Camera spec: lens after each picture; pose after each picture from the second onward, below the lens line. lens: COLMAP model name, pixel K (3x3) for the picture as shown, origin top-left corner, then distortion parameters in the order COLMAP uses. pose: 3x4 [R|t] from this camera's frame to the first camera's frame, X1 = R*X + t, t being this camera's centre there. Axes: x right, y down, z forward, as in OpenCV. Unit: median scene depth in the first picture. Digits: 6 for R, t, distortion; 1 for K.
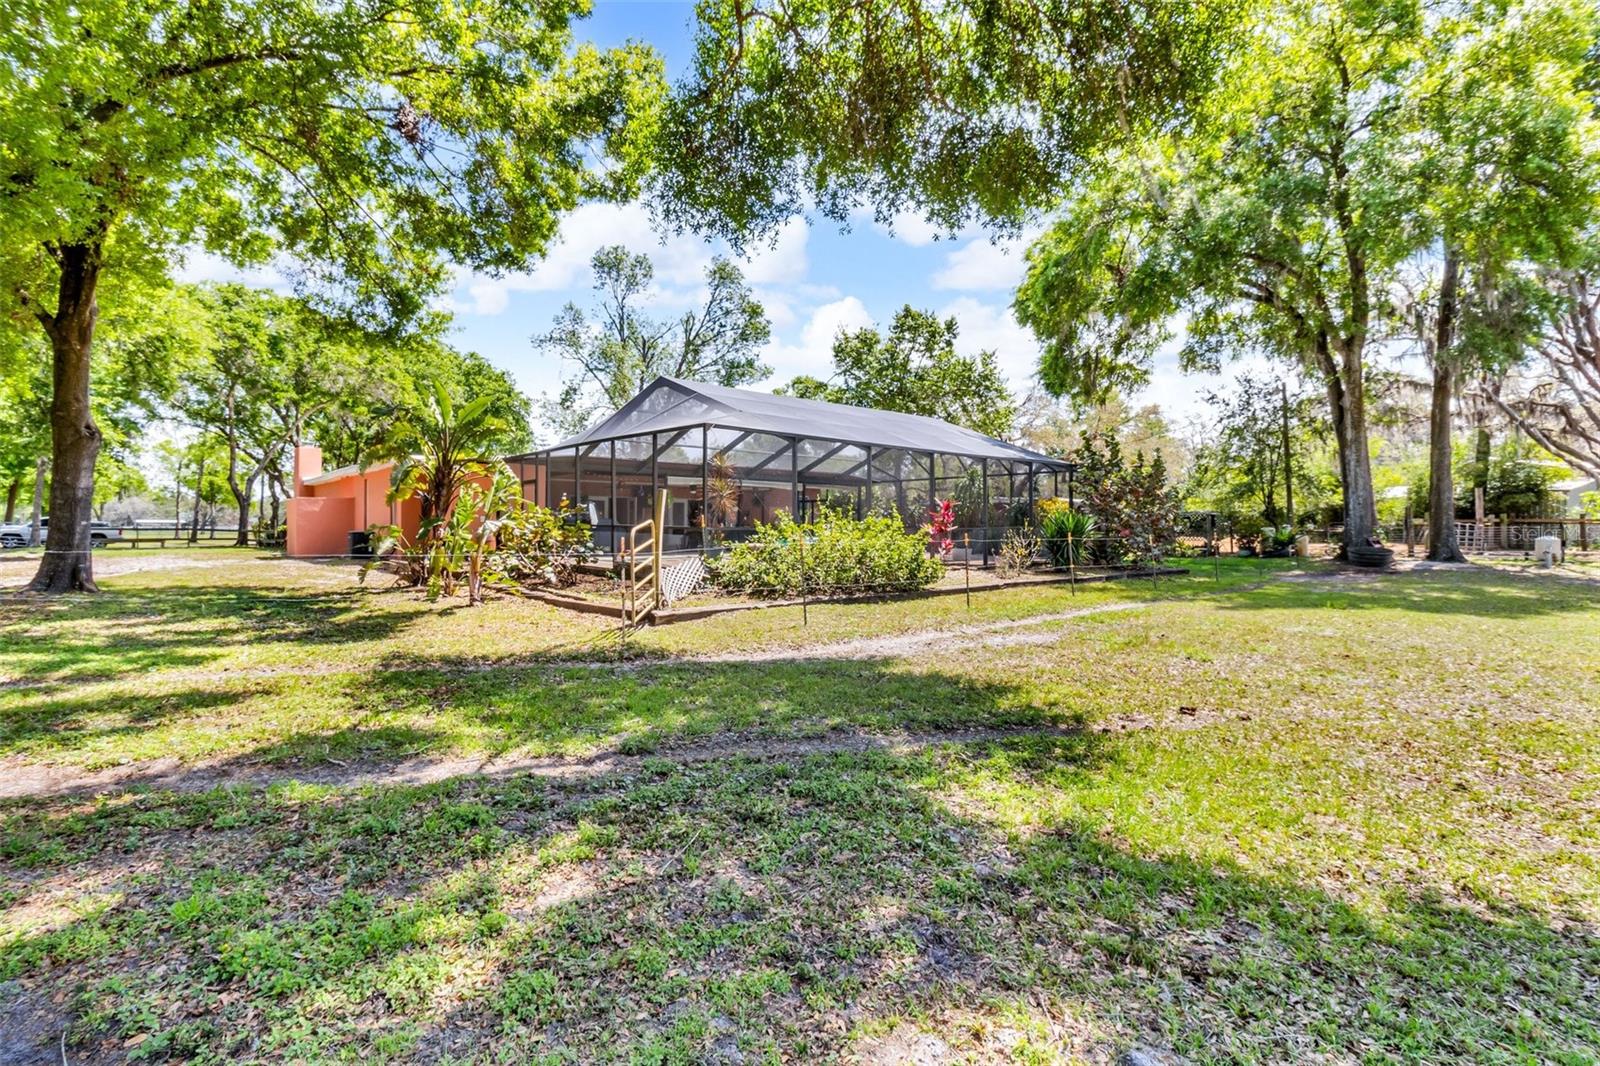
lens RADIAL K [[736.4, 0, 824.1], [0, 736.4, 517.5], [0, 0, 1]] dist [0.001531, 0.000207]
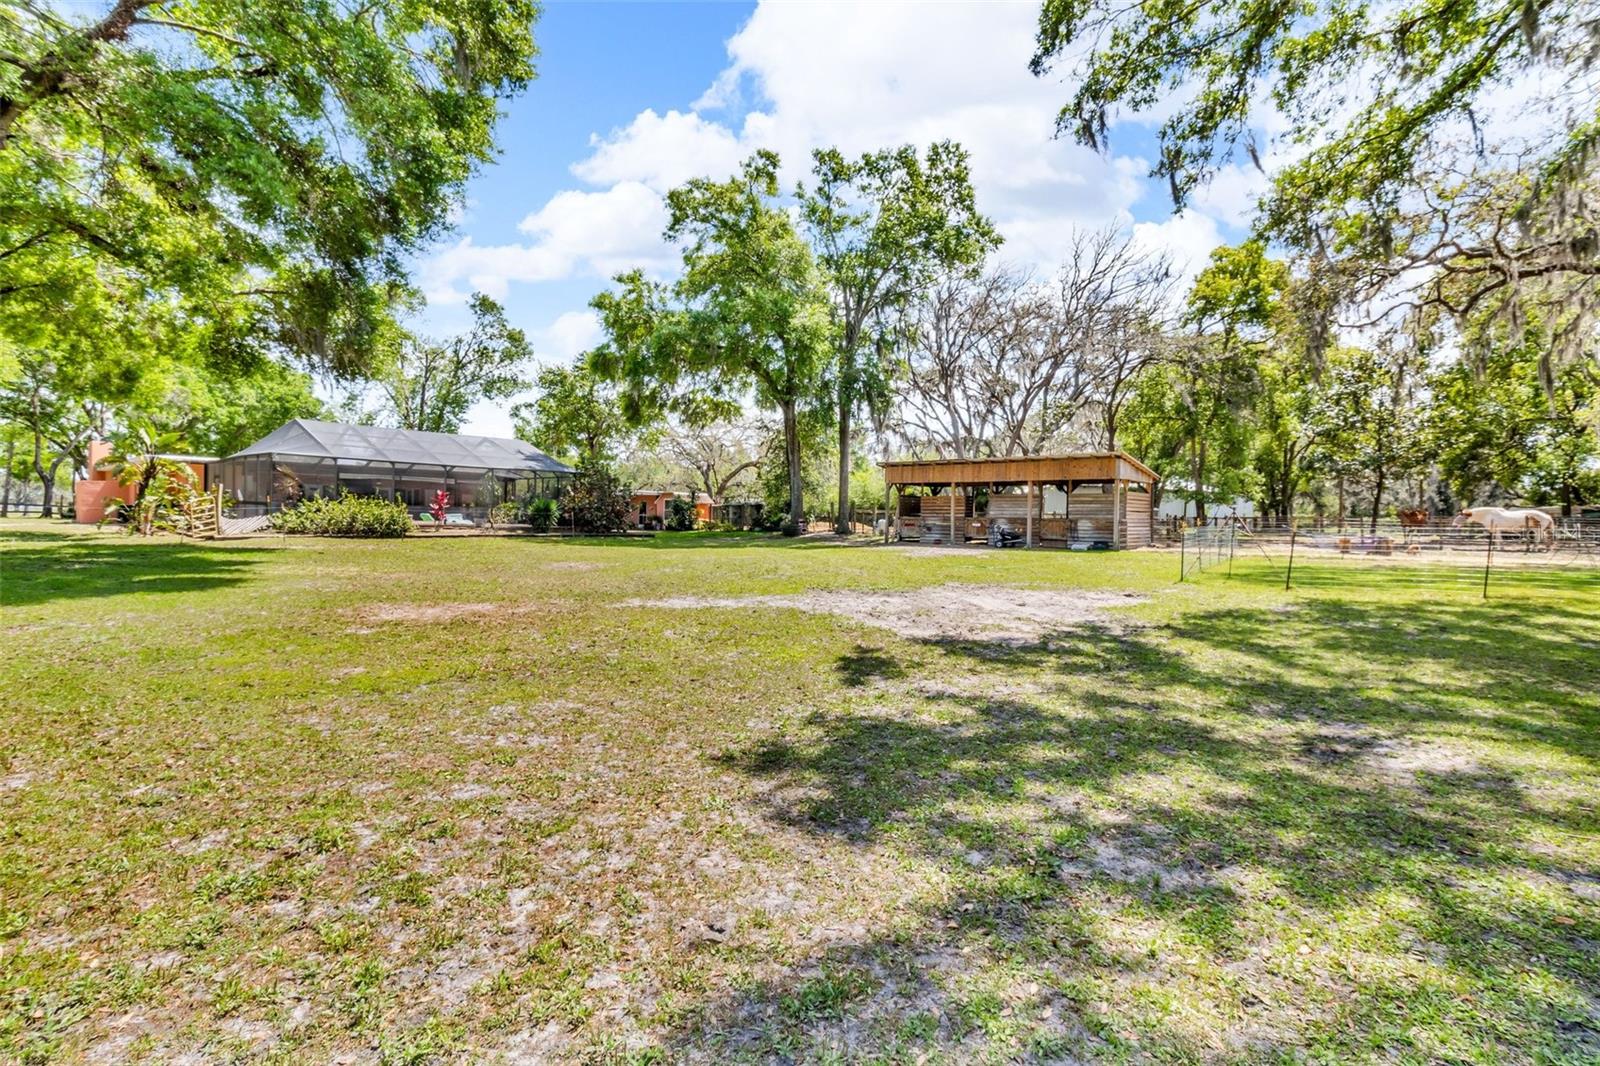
lens RADIAL K [[736.4, 0, 824.1], [0, 736.4, 517.5], [0, 0, 1]] dist [0.001531, 0.000207]
pose [[0.991651, 0.015789, 0.127984, 0.342023], [-0.017434, 0.999779, 0.011743, 0.001637], [-0.127770, -0.013876, 0.991707, -0.389619]]
